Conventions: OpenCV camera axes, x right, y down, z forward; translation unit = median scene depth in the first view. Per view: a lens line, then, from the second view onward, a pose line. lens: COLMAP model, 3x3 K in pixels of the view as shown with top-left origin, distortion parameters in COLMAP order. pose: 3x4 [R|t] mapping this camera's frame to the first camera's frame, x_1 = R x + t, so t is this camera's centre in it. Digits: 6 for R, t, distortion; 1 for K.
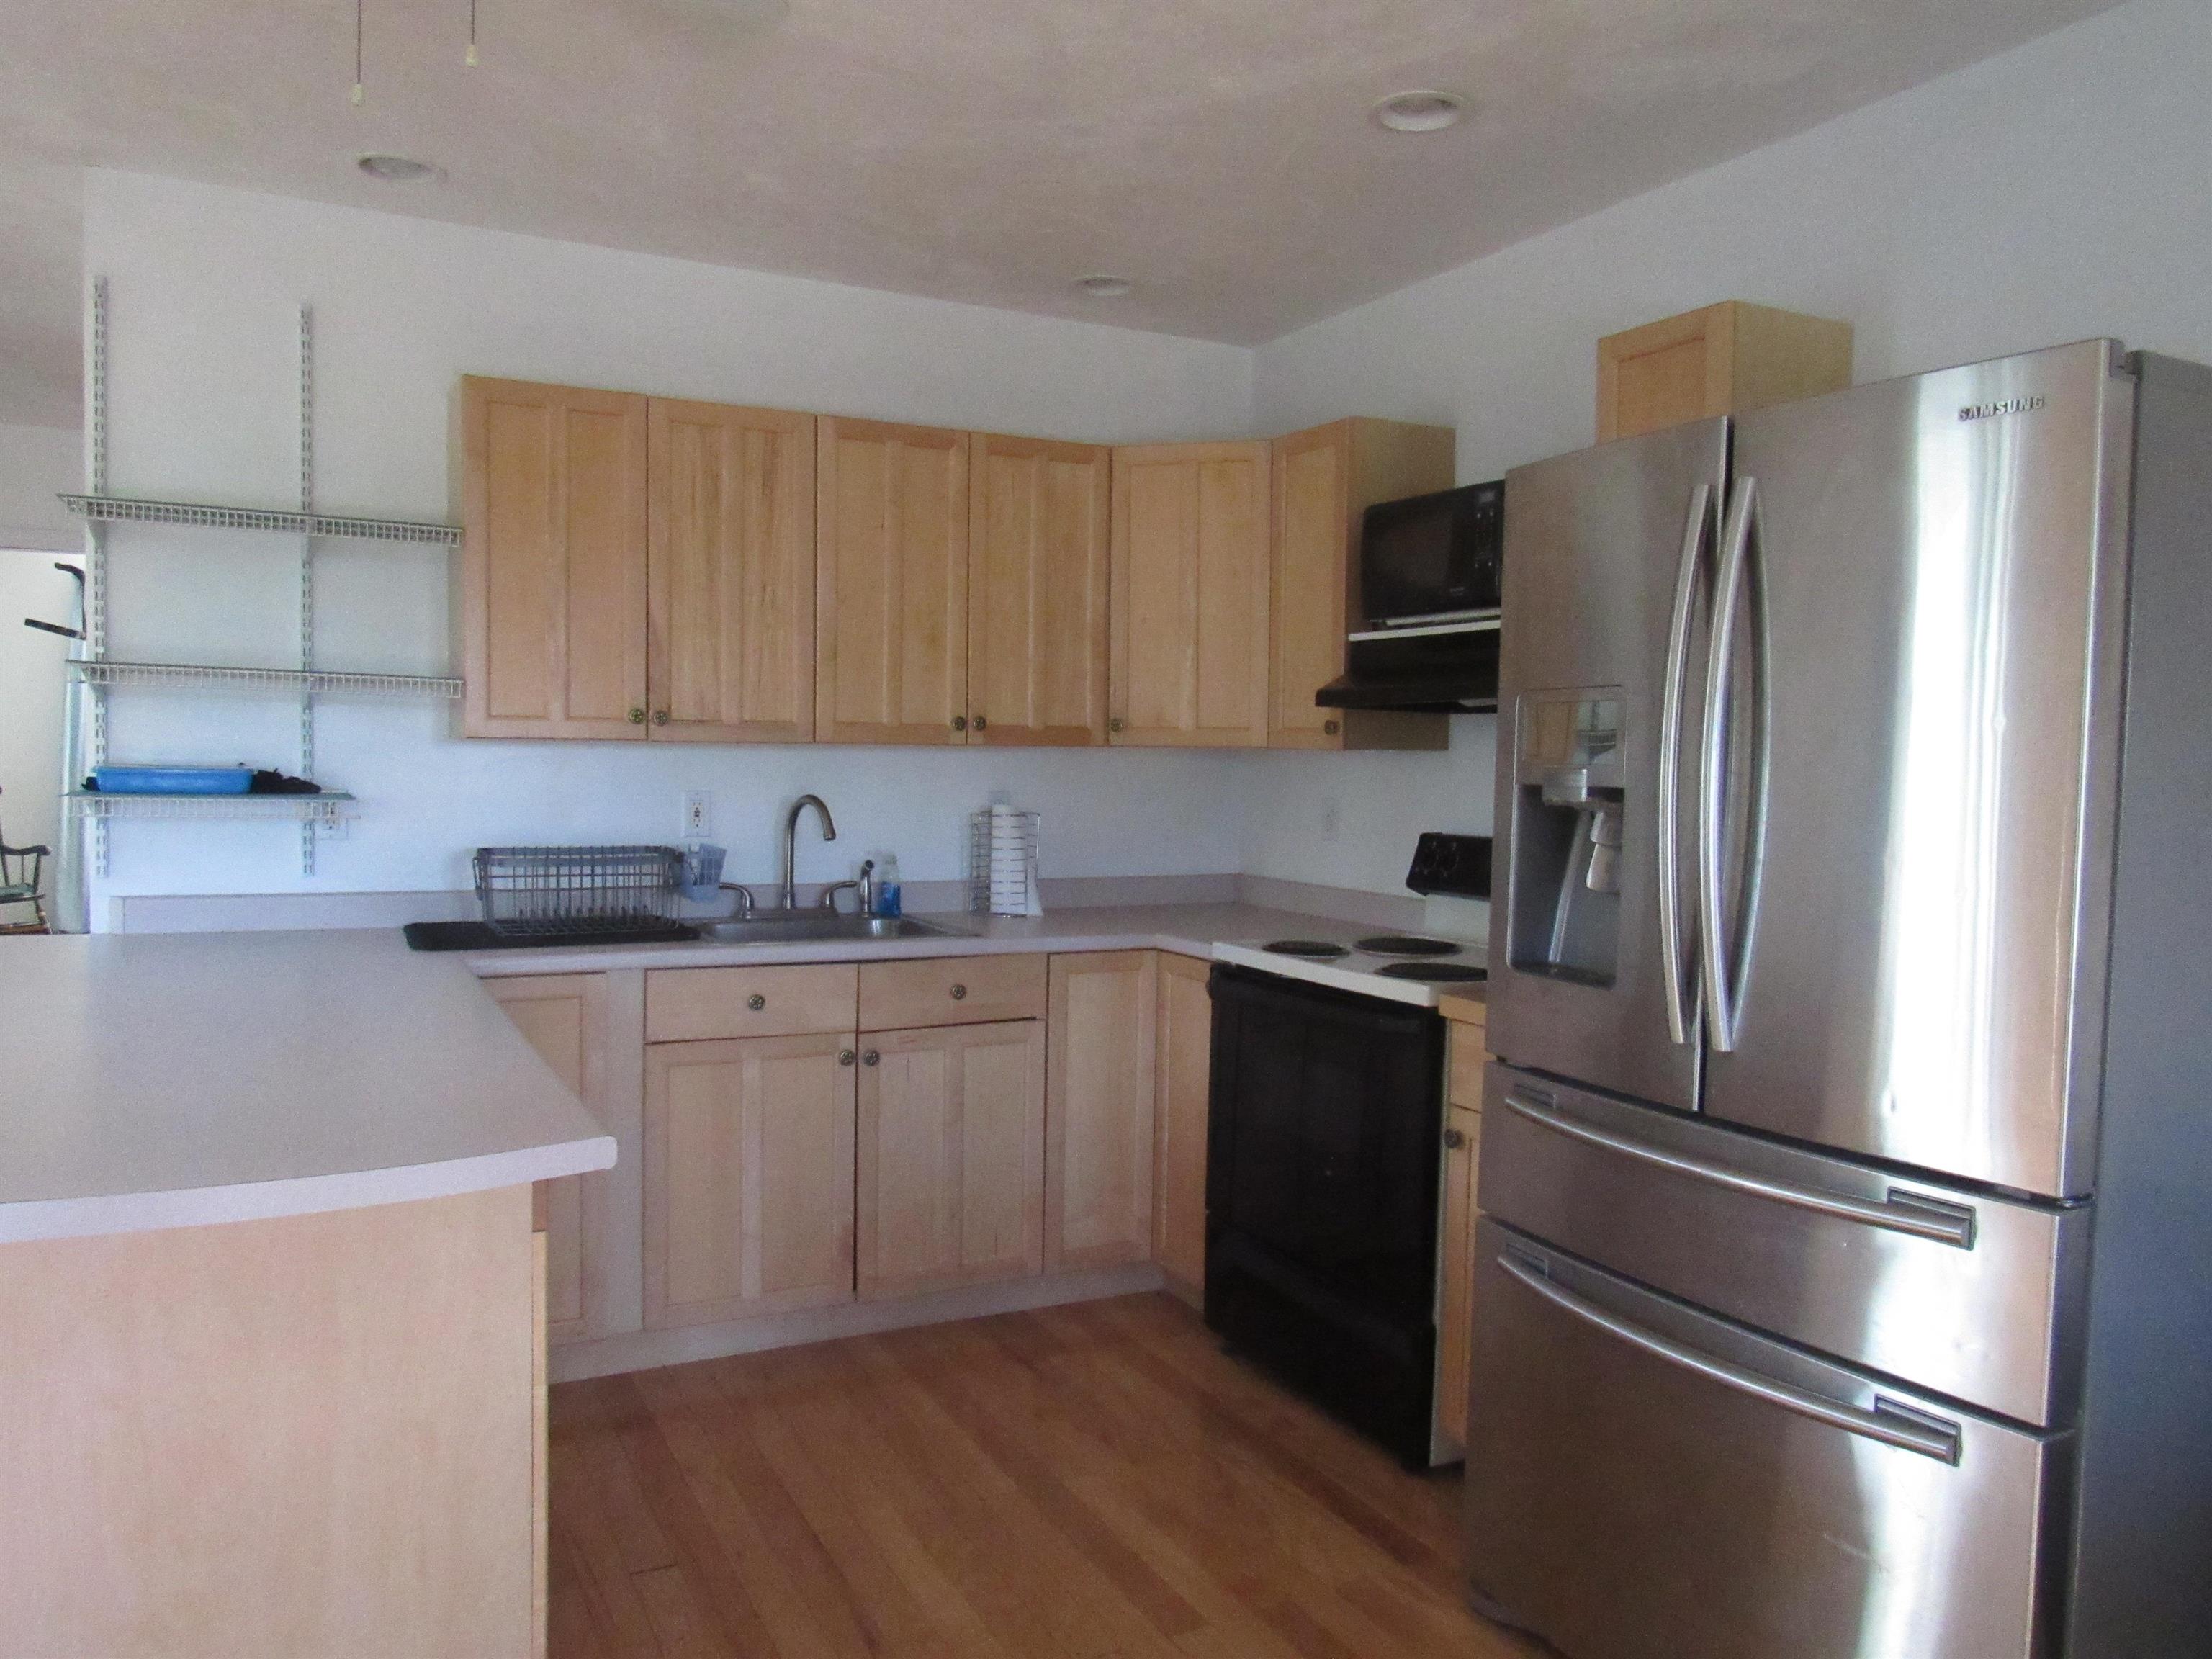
lens RADIAL K [[1608.6, 0, 1106.0], [0, 1608.6, 829.5], [0, 0, 1]] dist [0.006017, -0.000500]
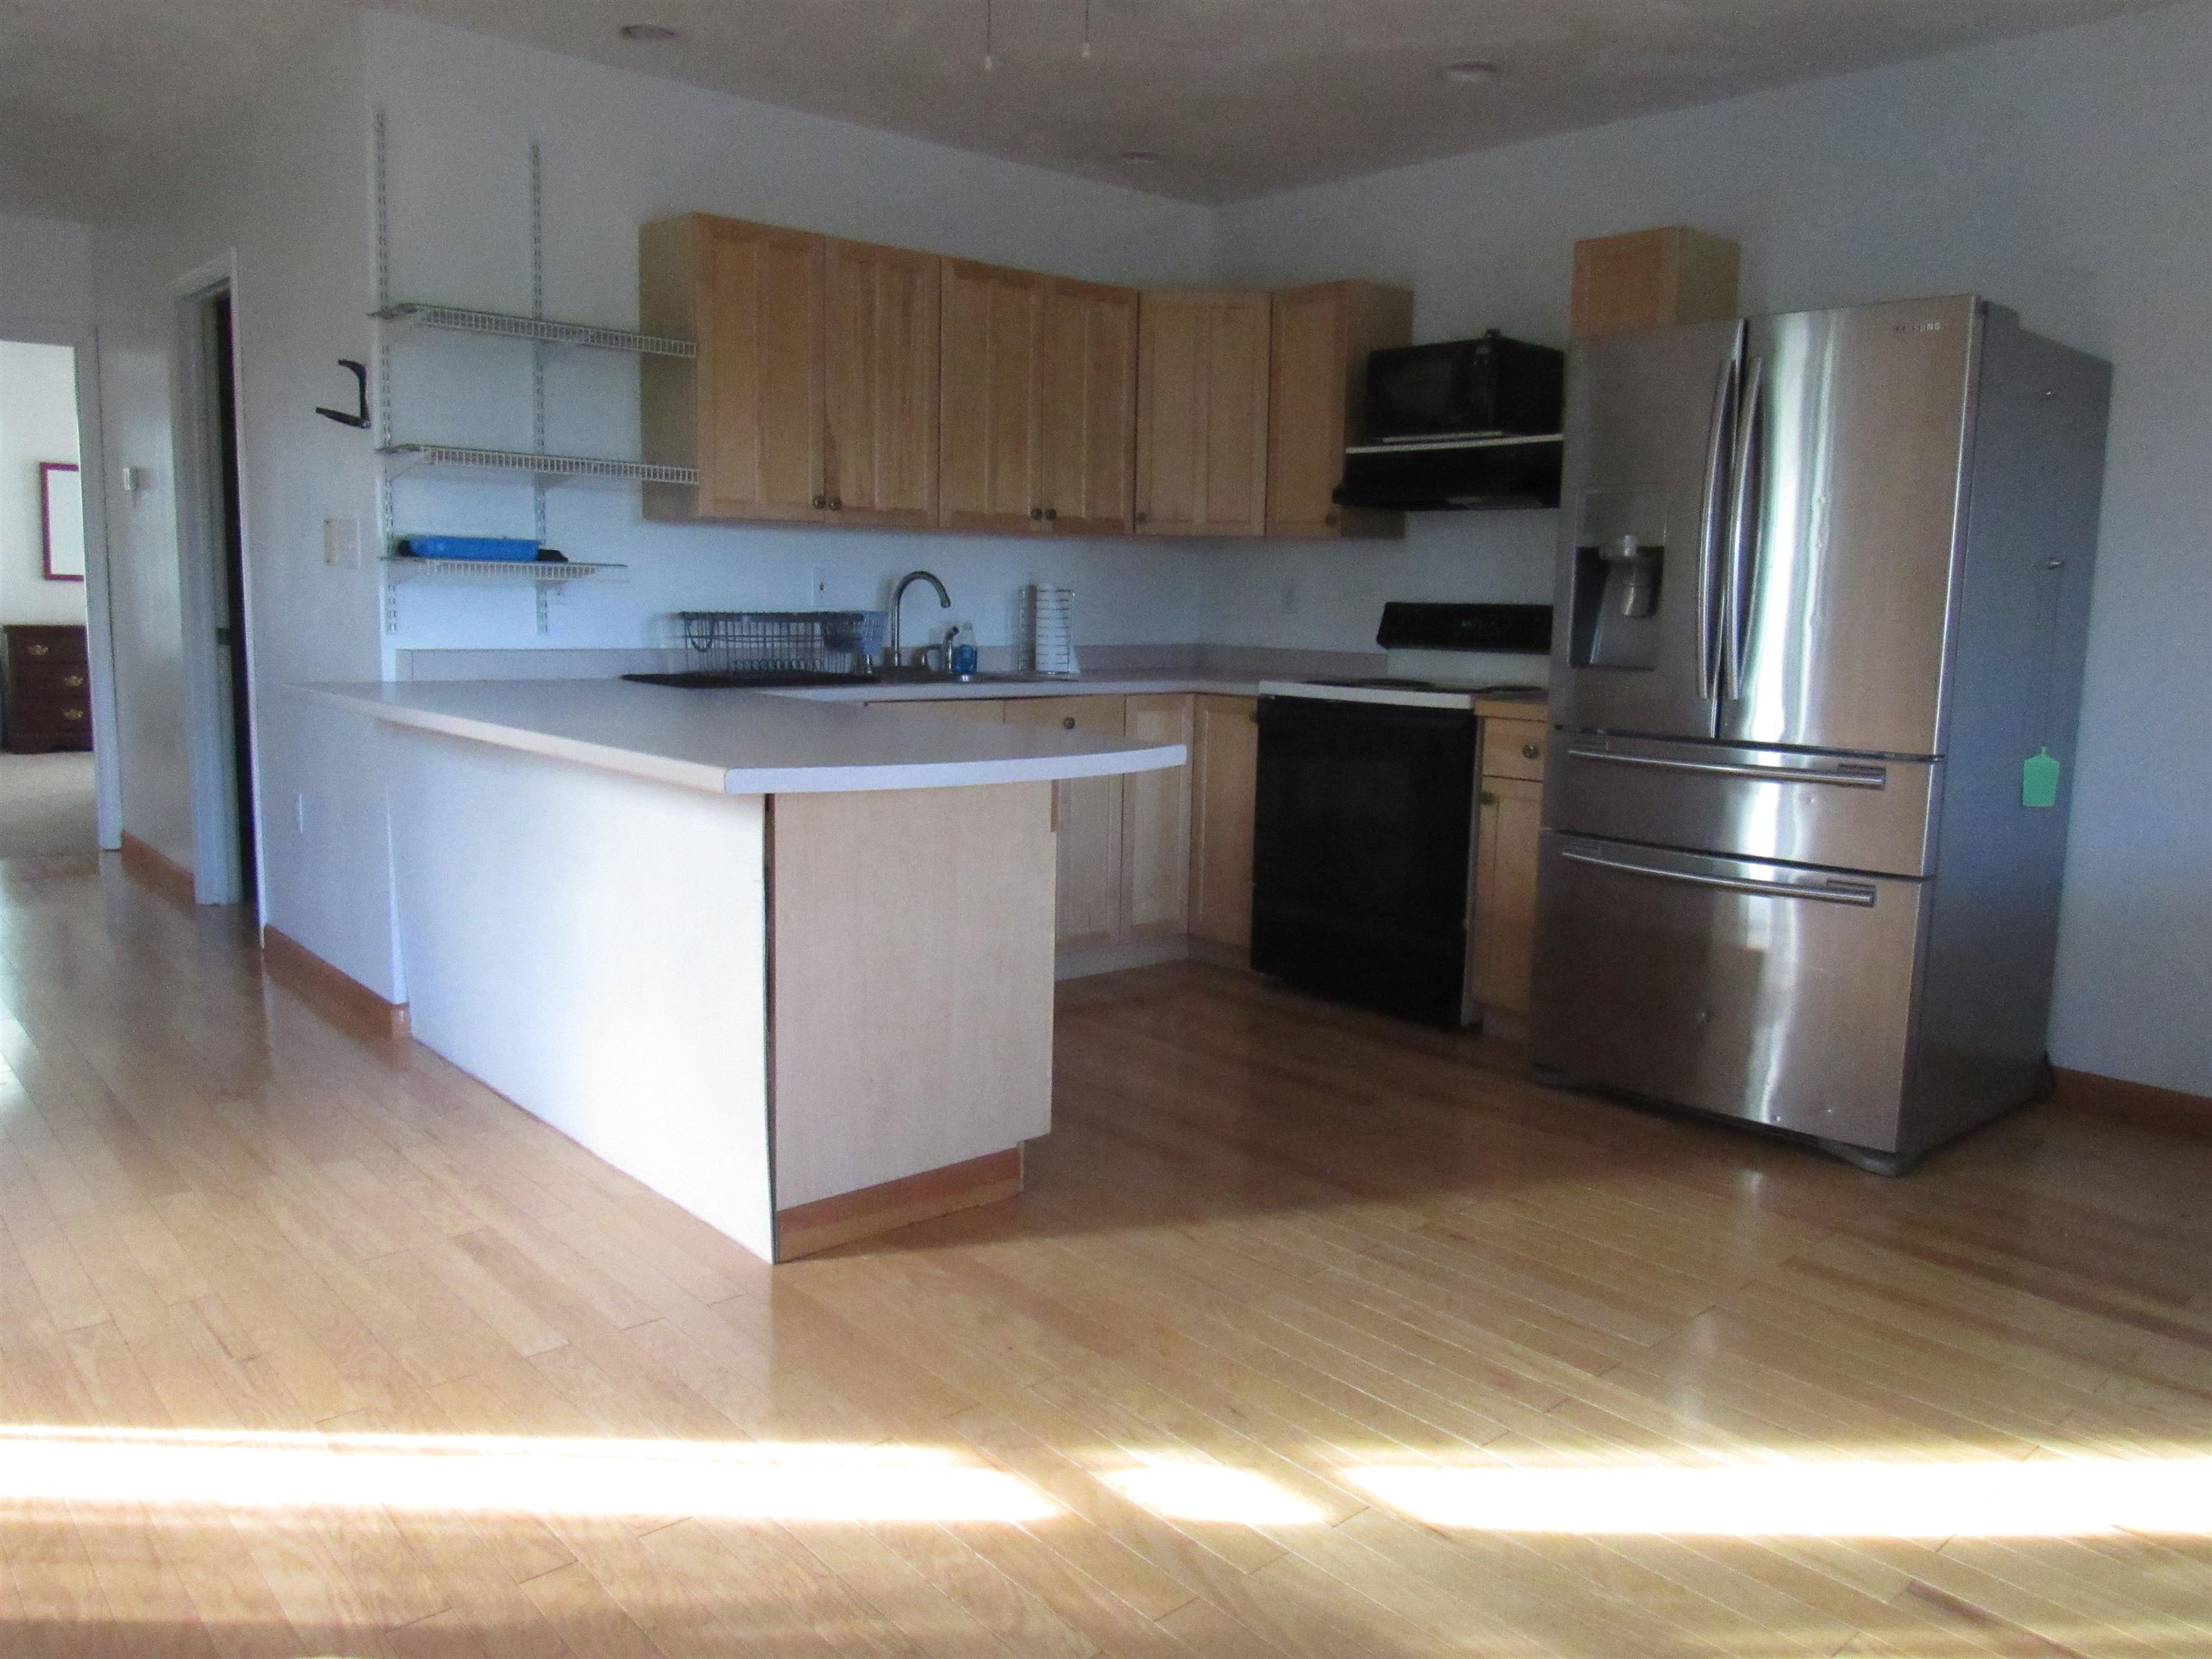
lens RADIAL K [[1717.6, 0, 1104.5], [0, 1717.6, 823.5], [0, 0, 1]] dist [0.005116, 0.001724]
pose [[0.965030, -0.033215, 0.260027, -0.419057], [0.009245, 0.995636, 0.092868, 0.052483], [-0.261977, -0.087216, 0.961125, -0.331849]]
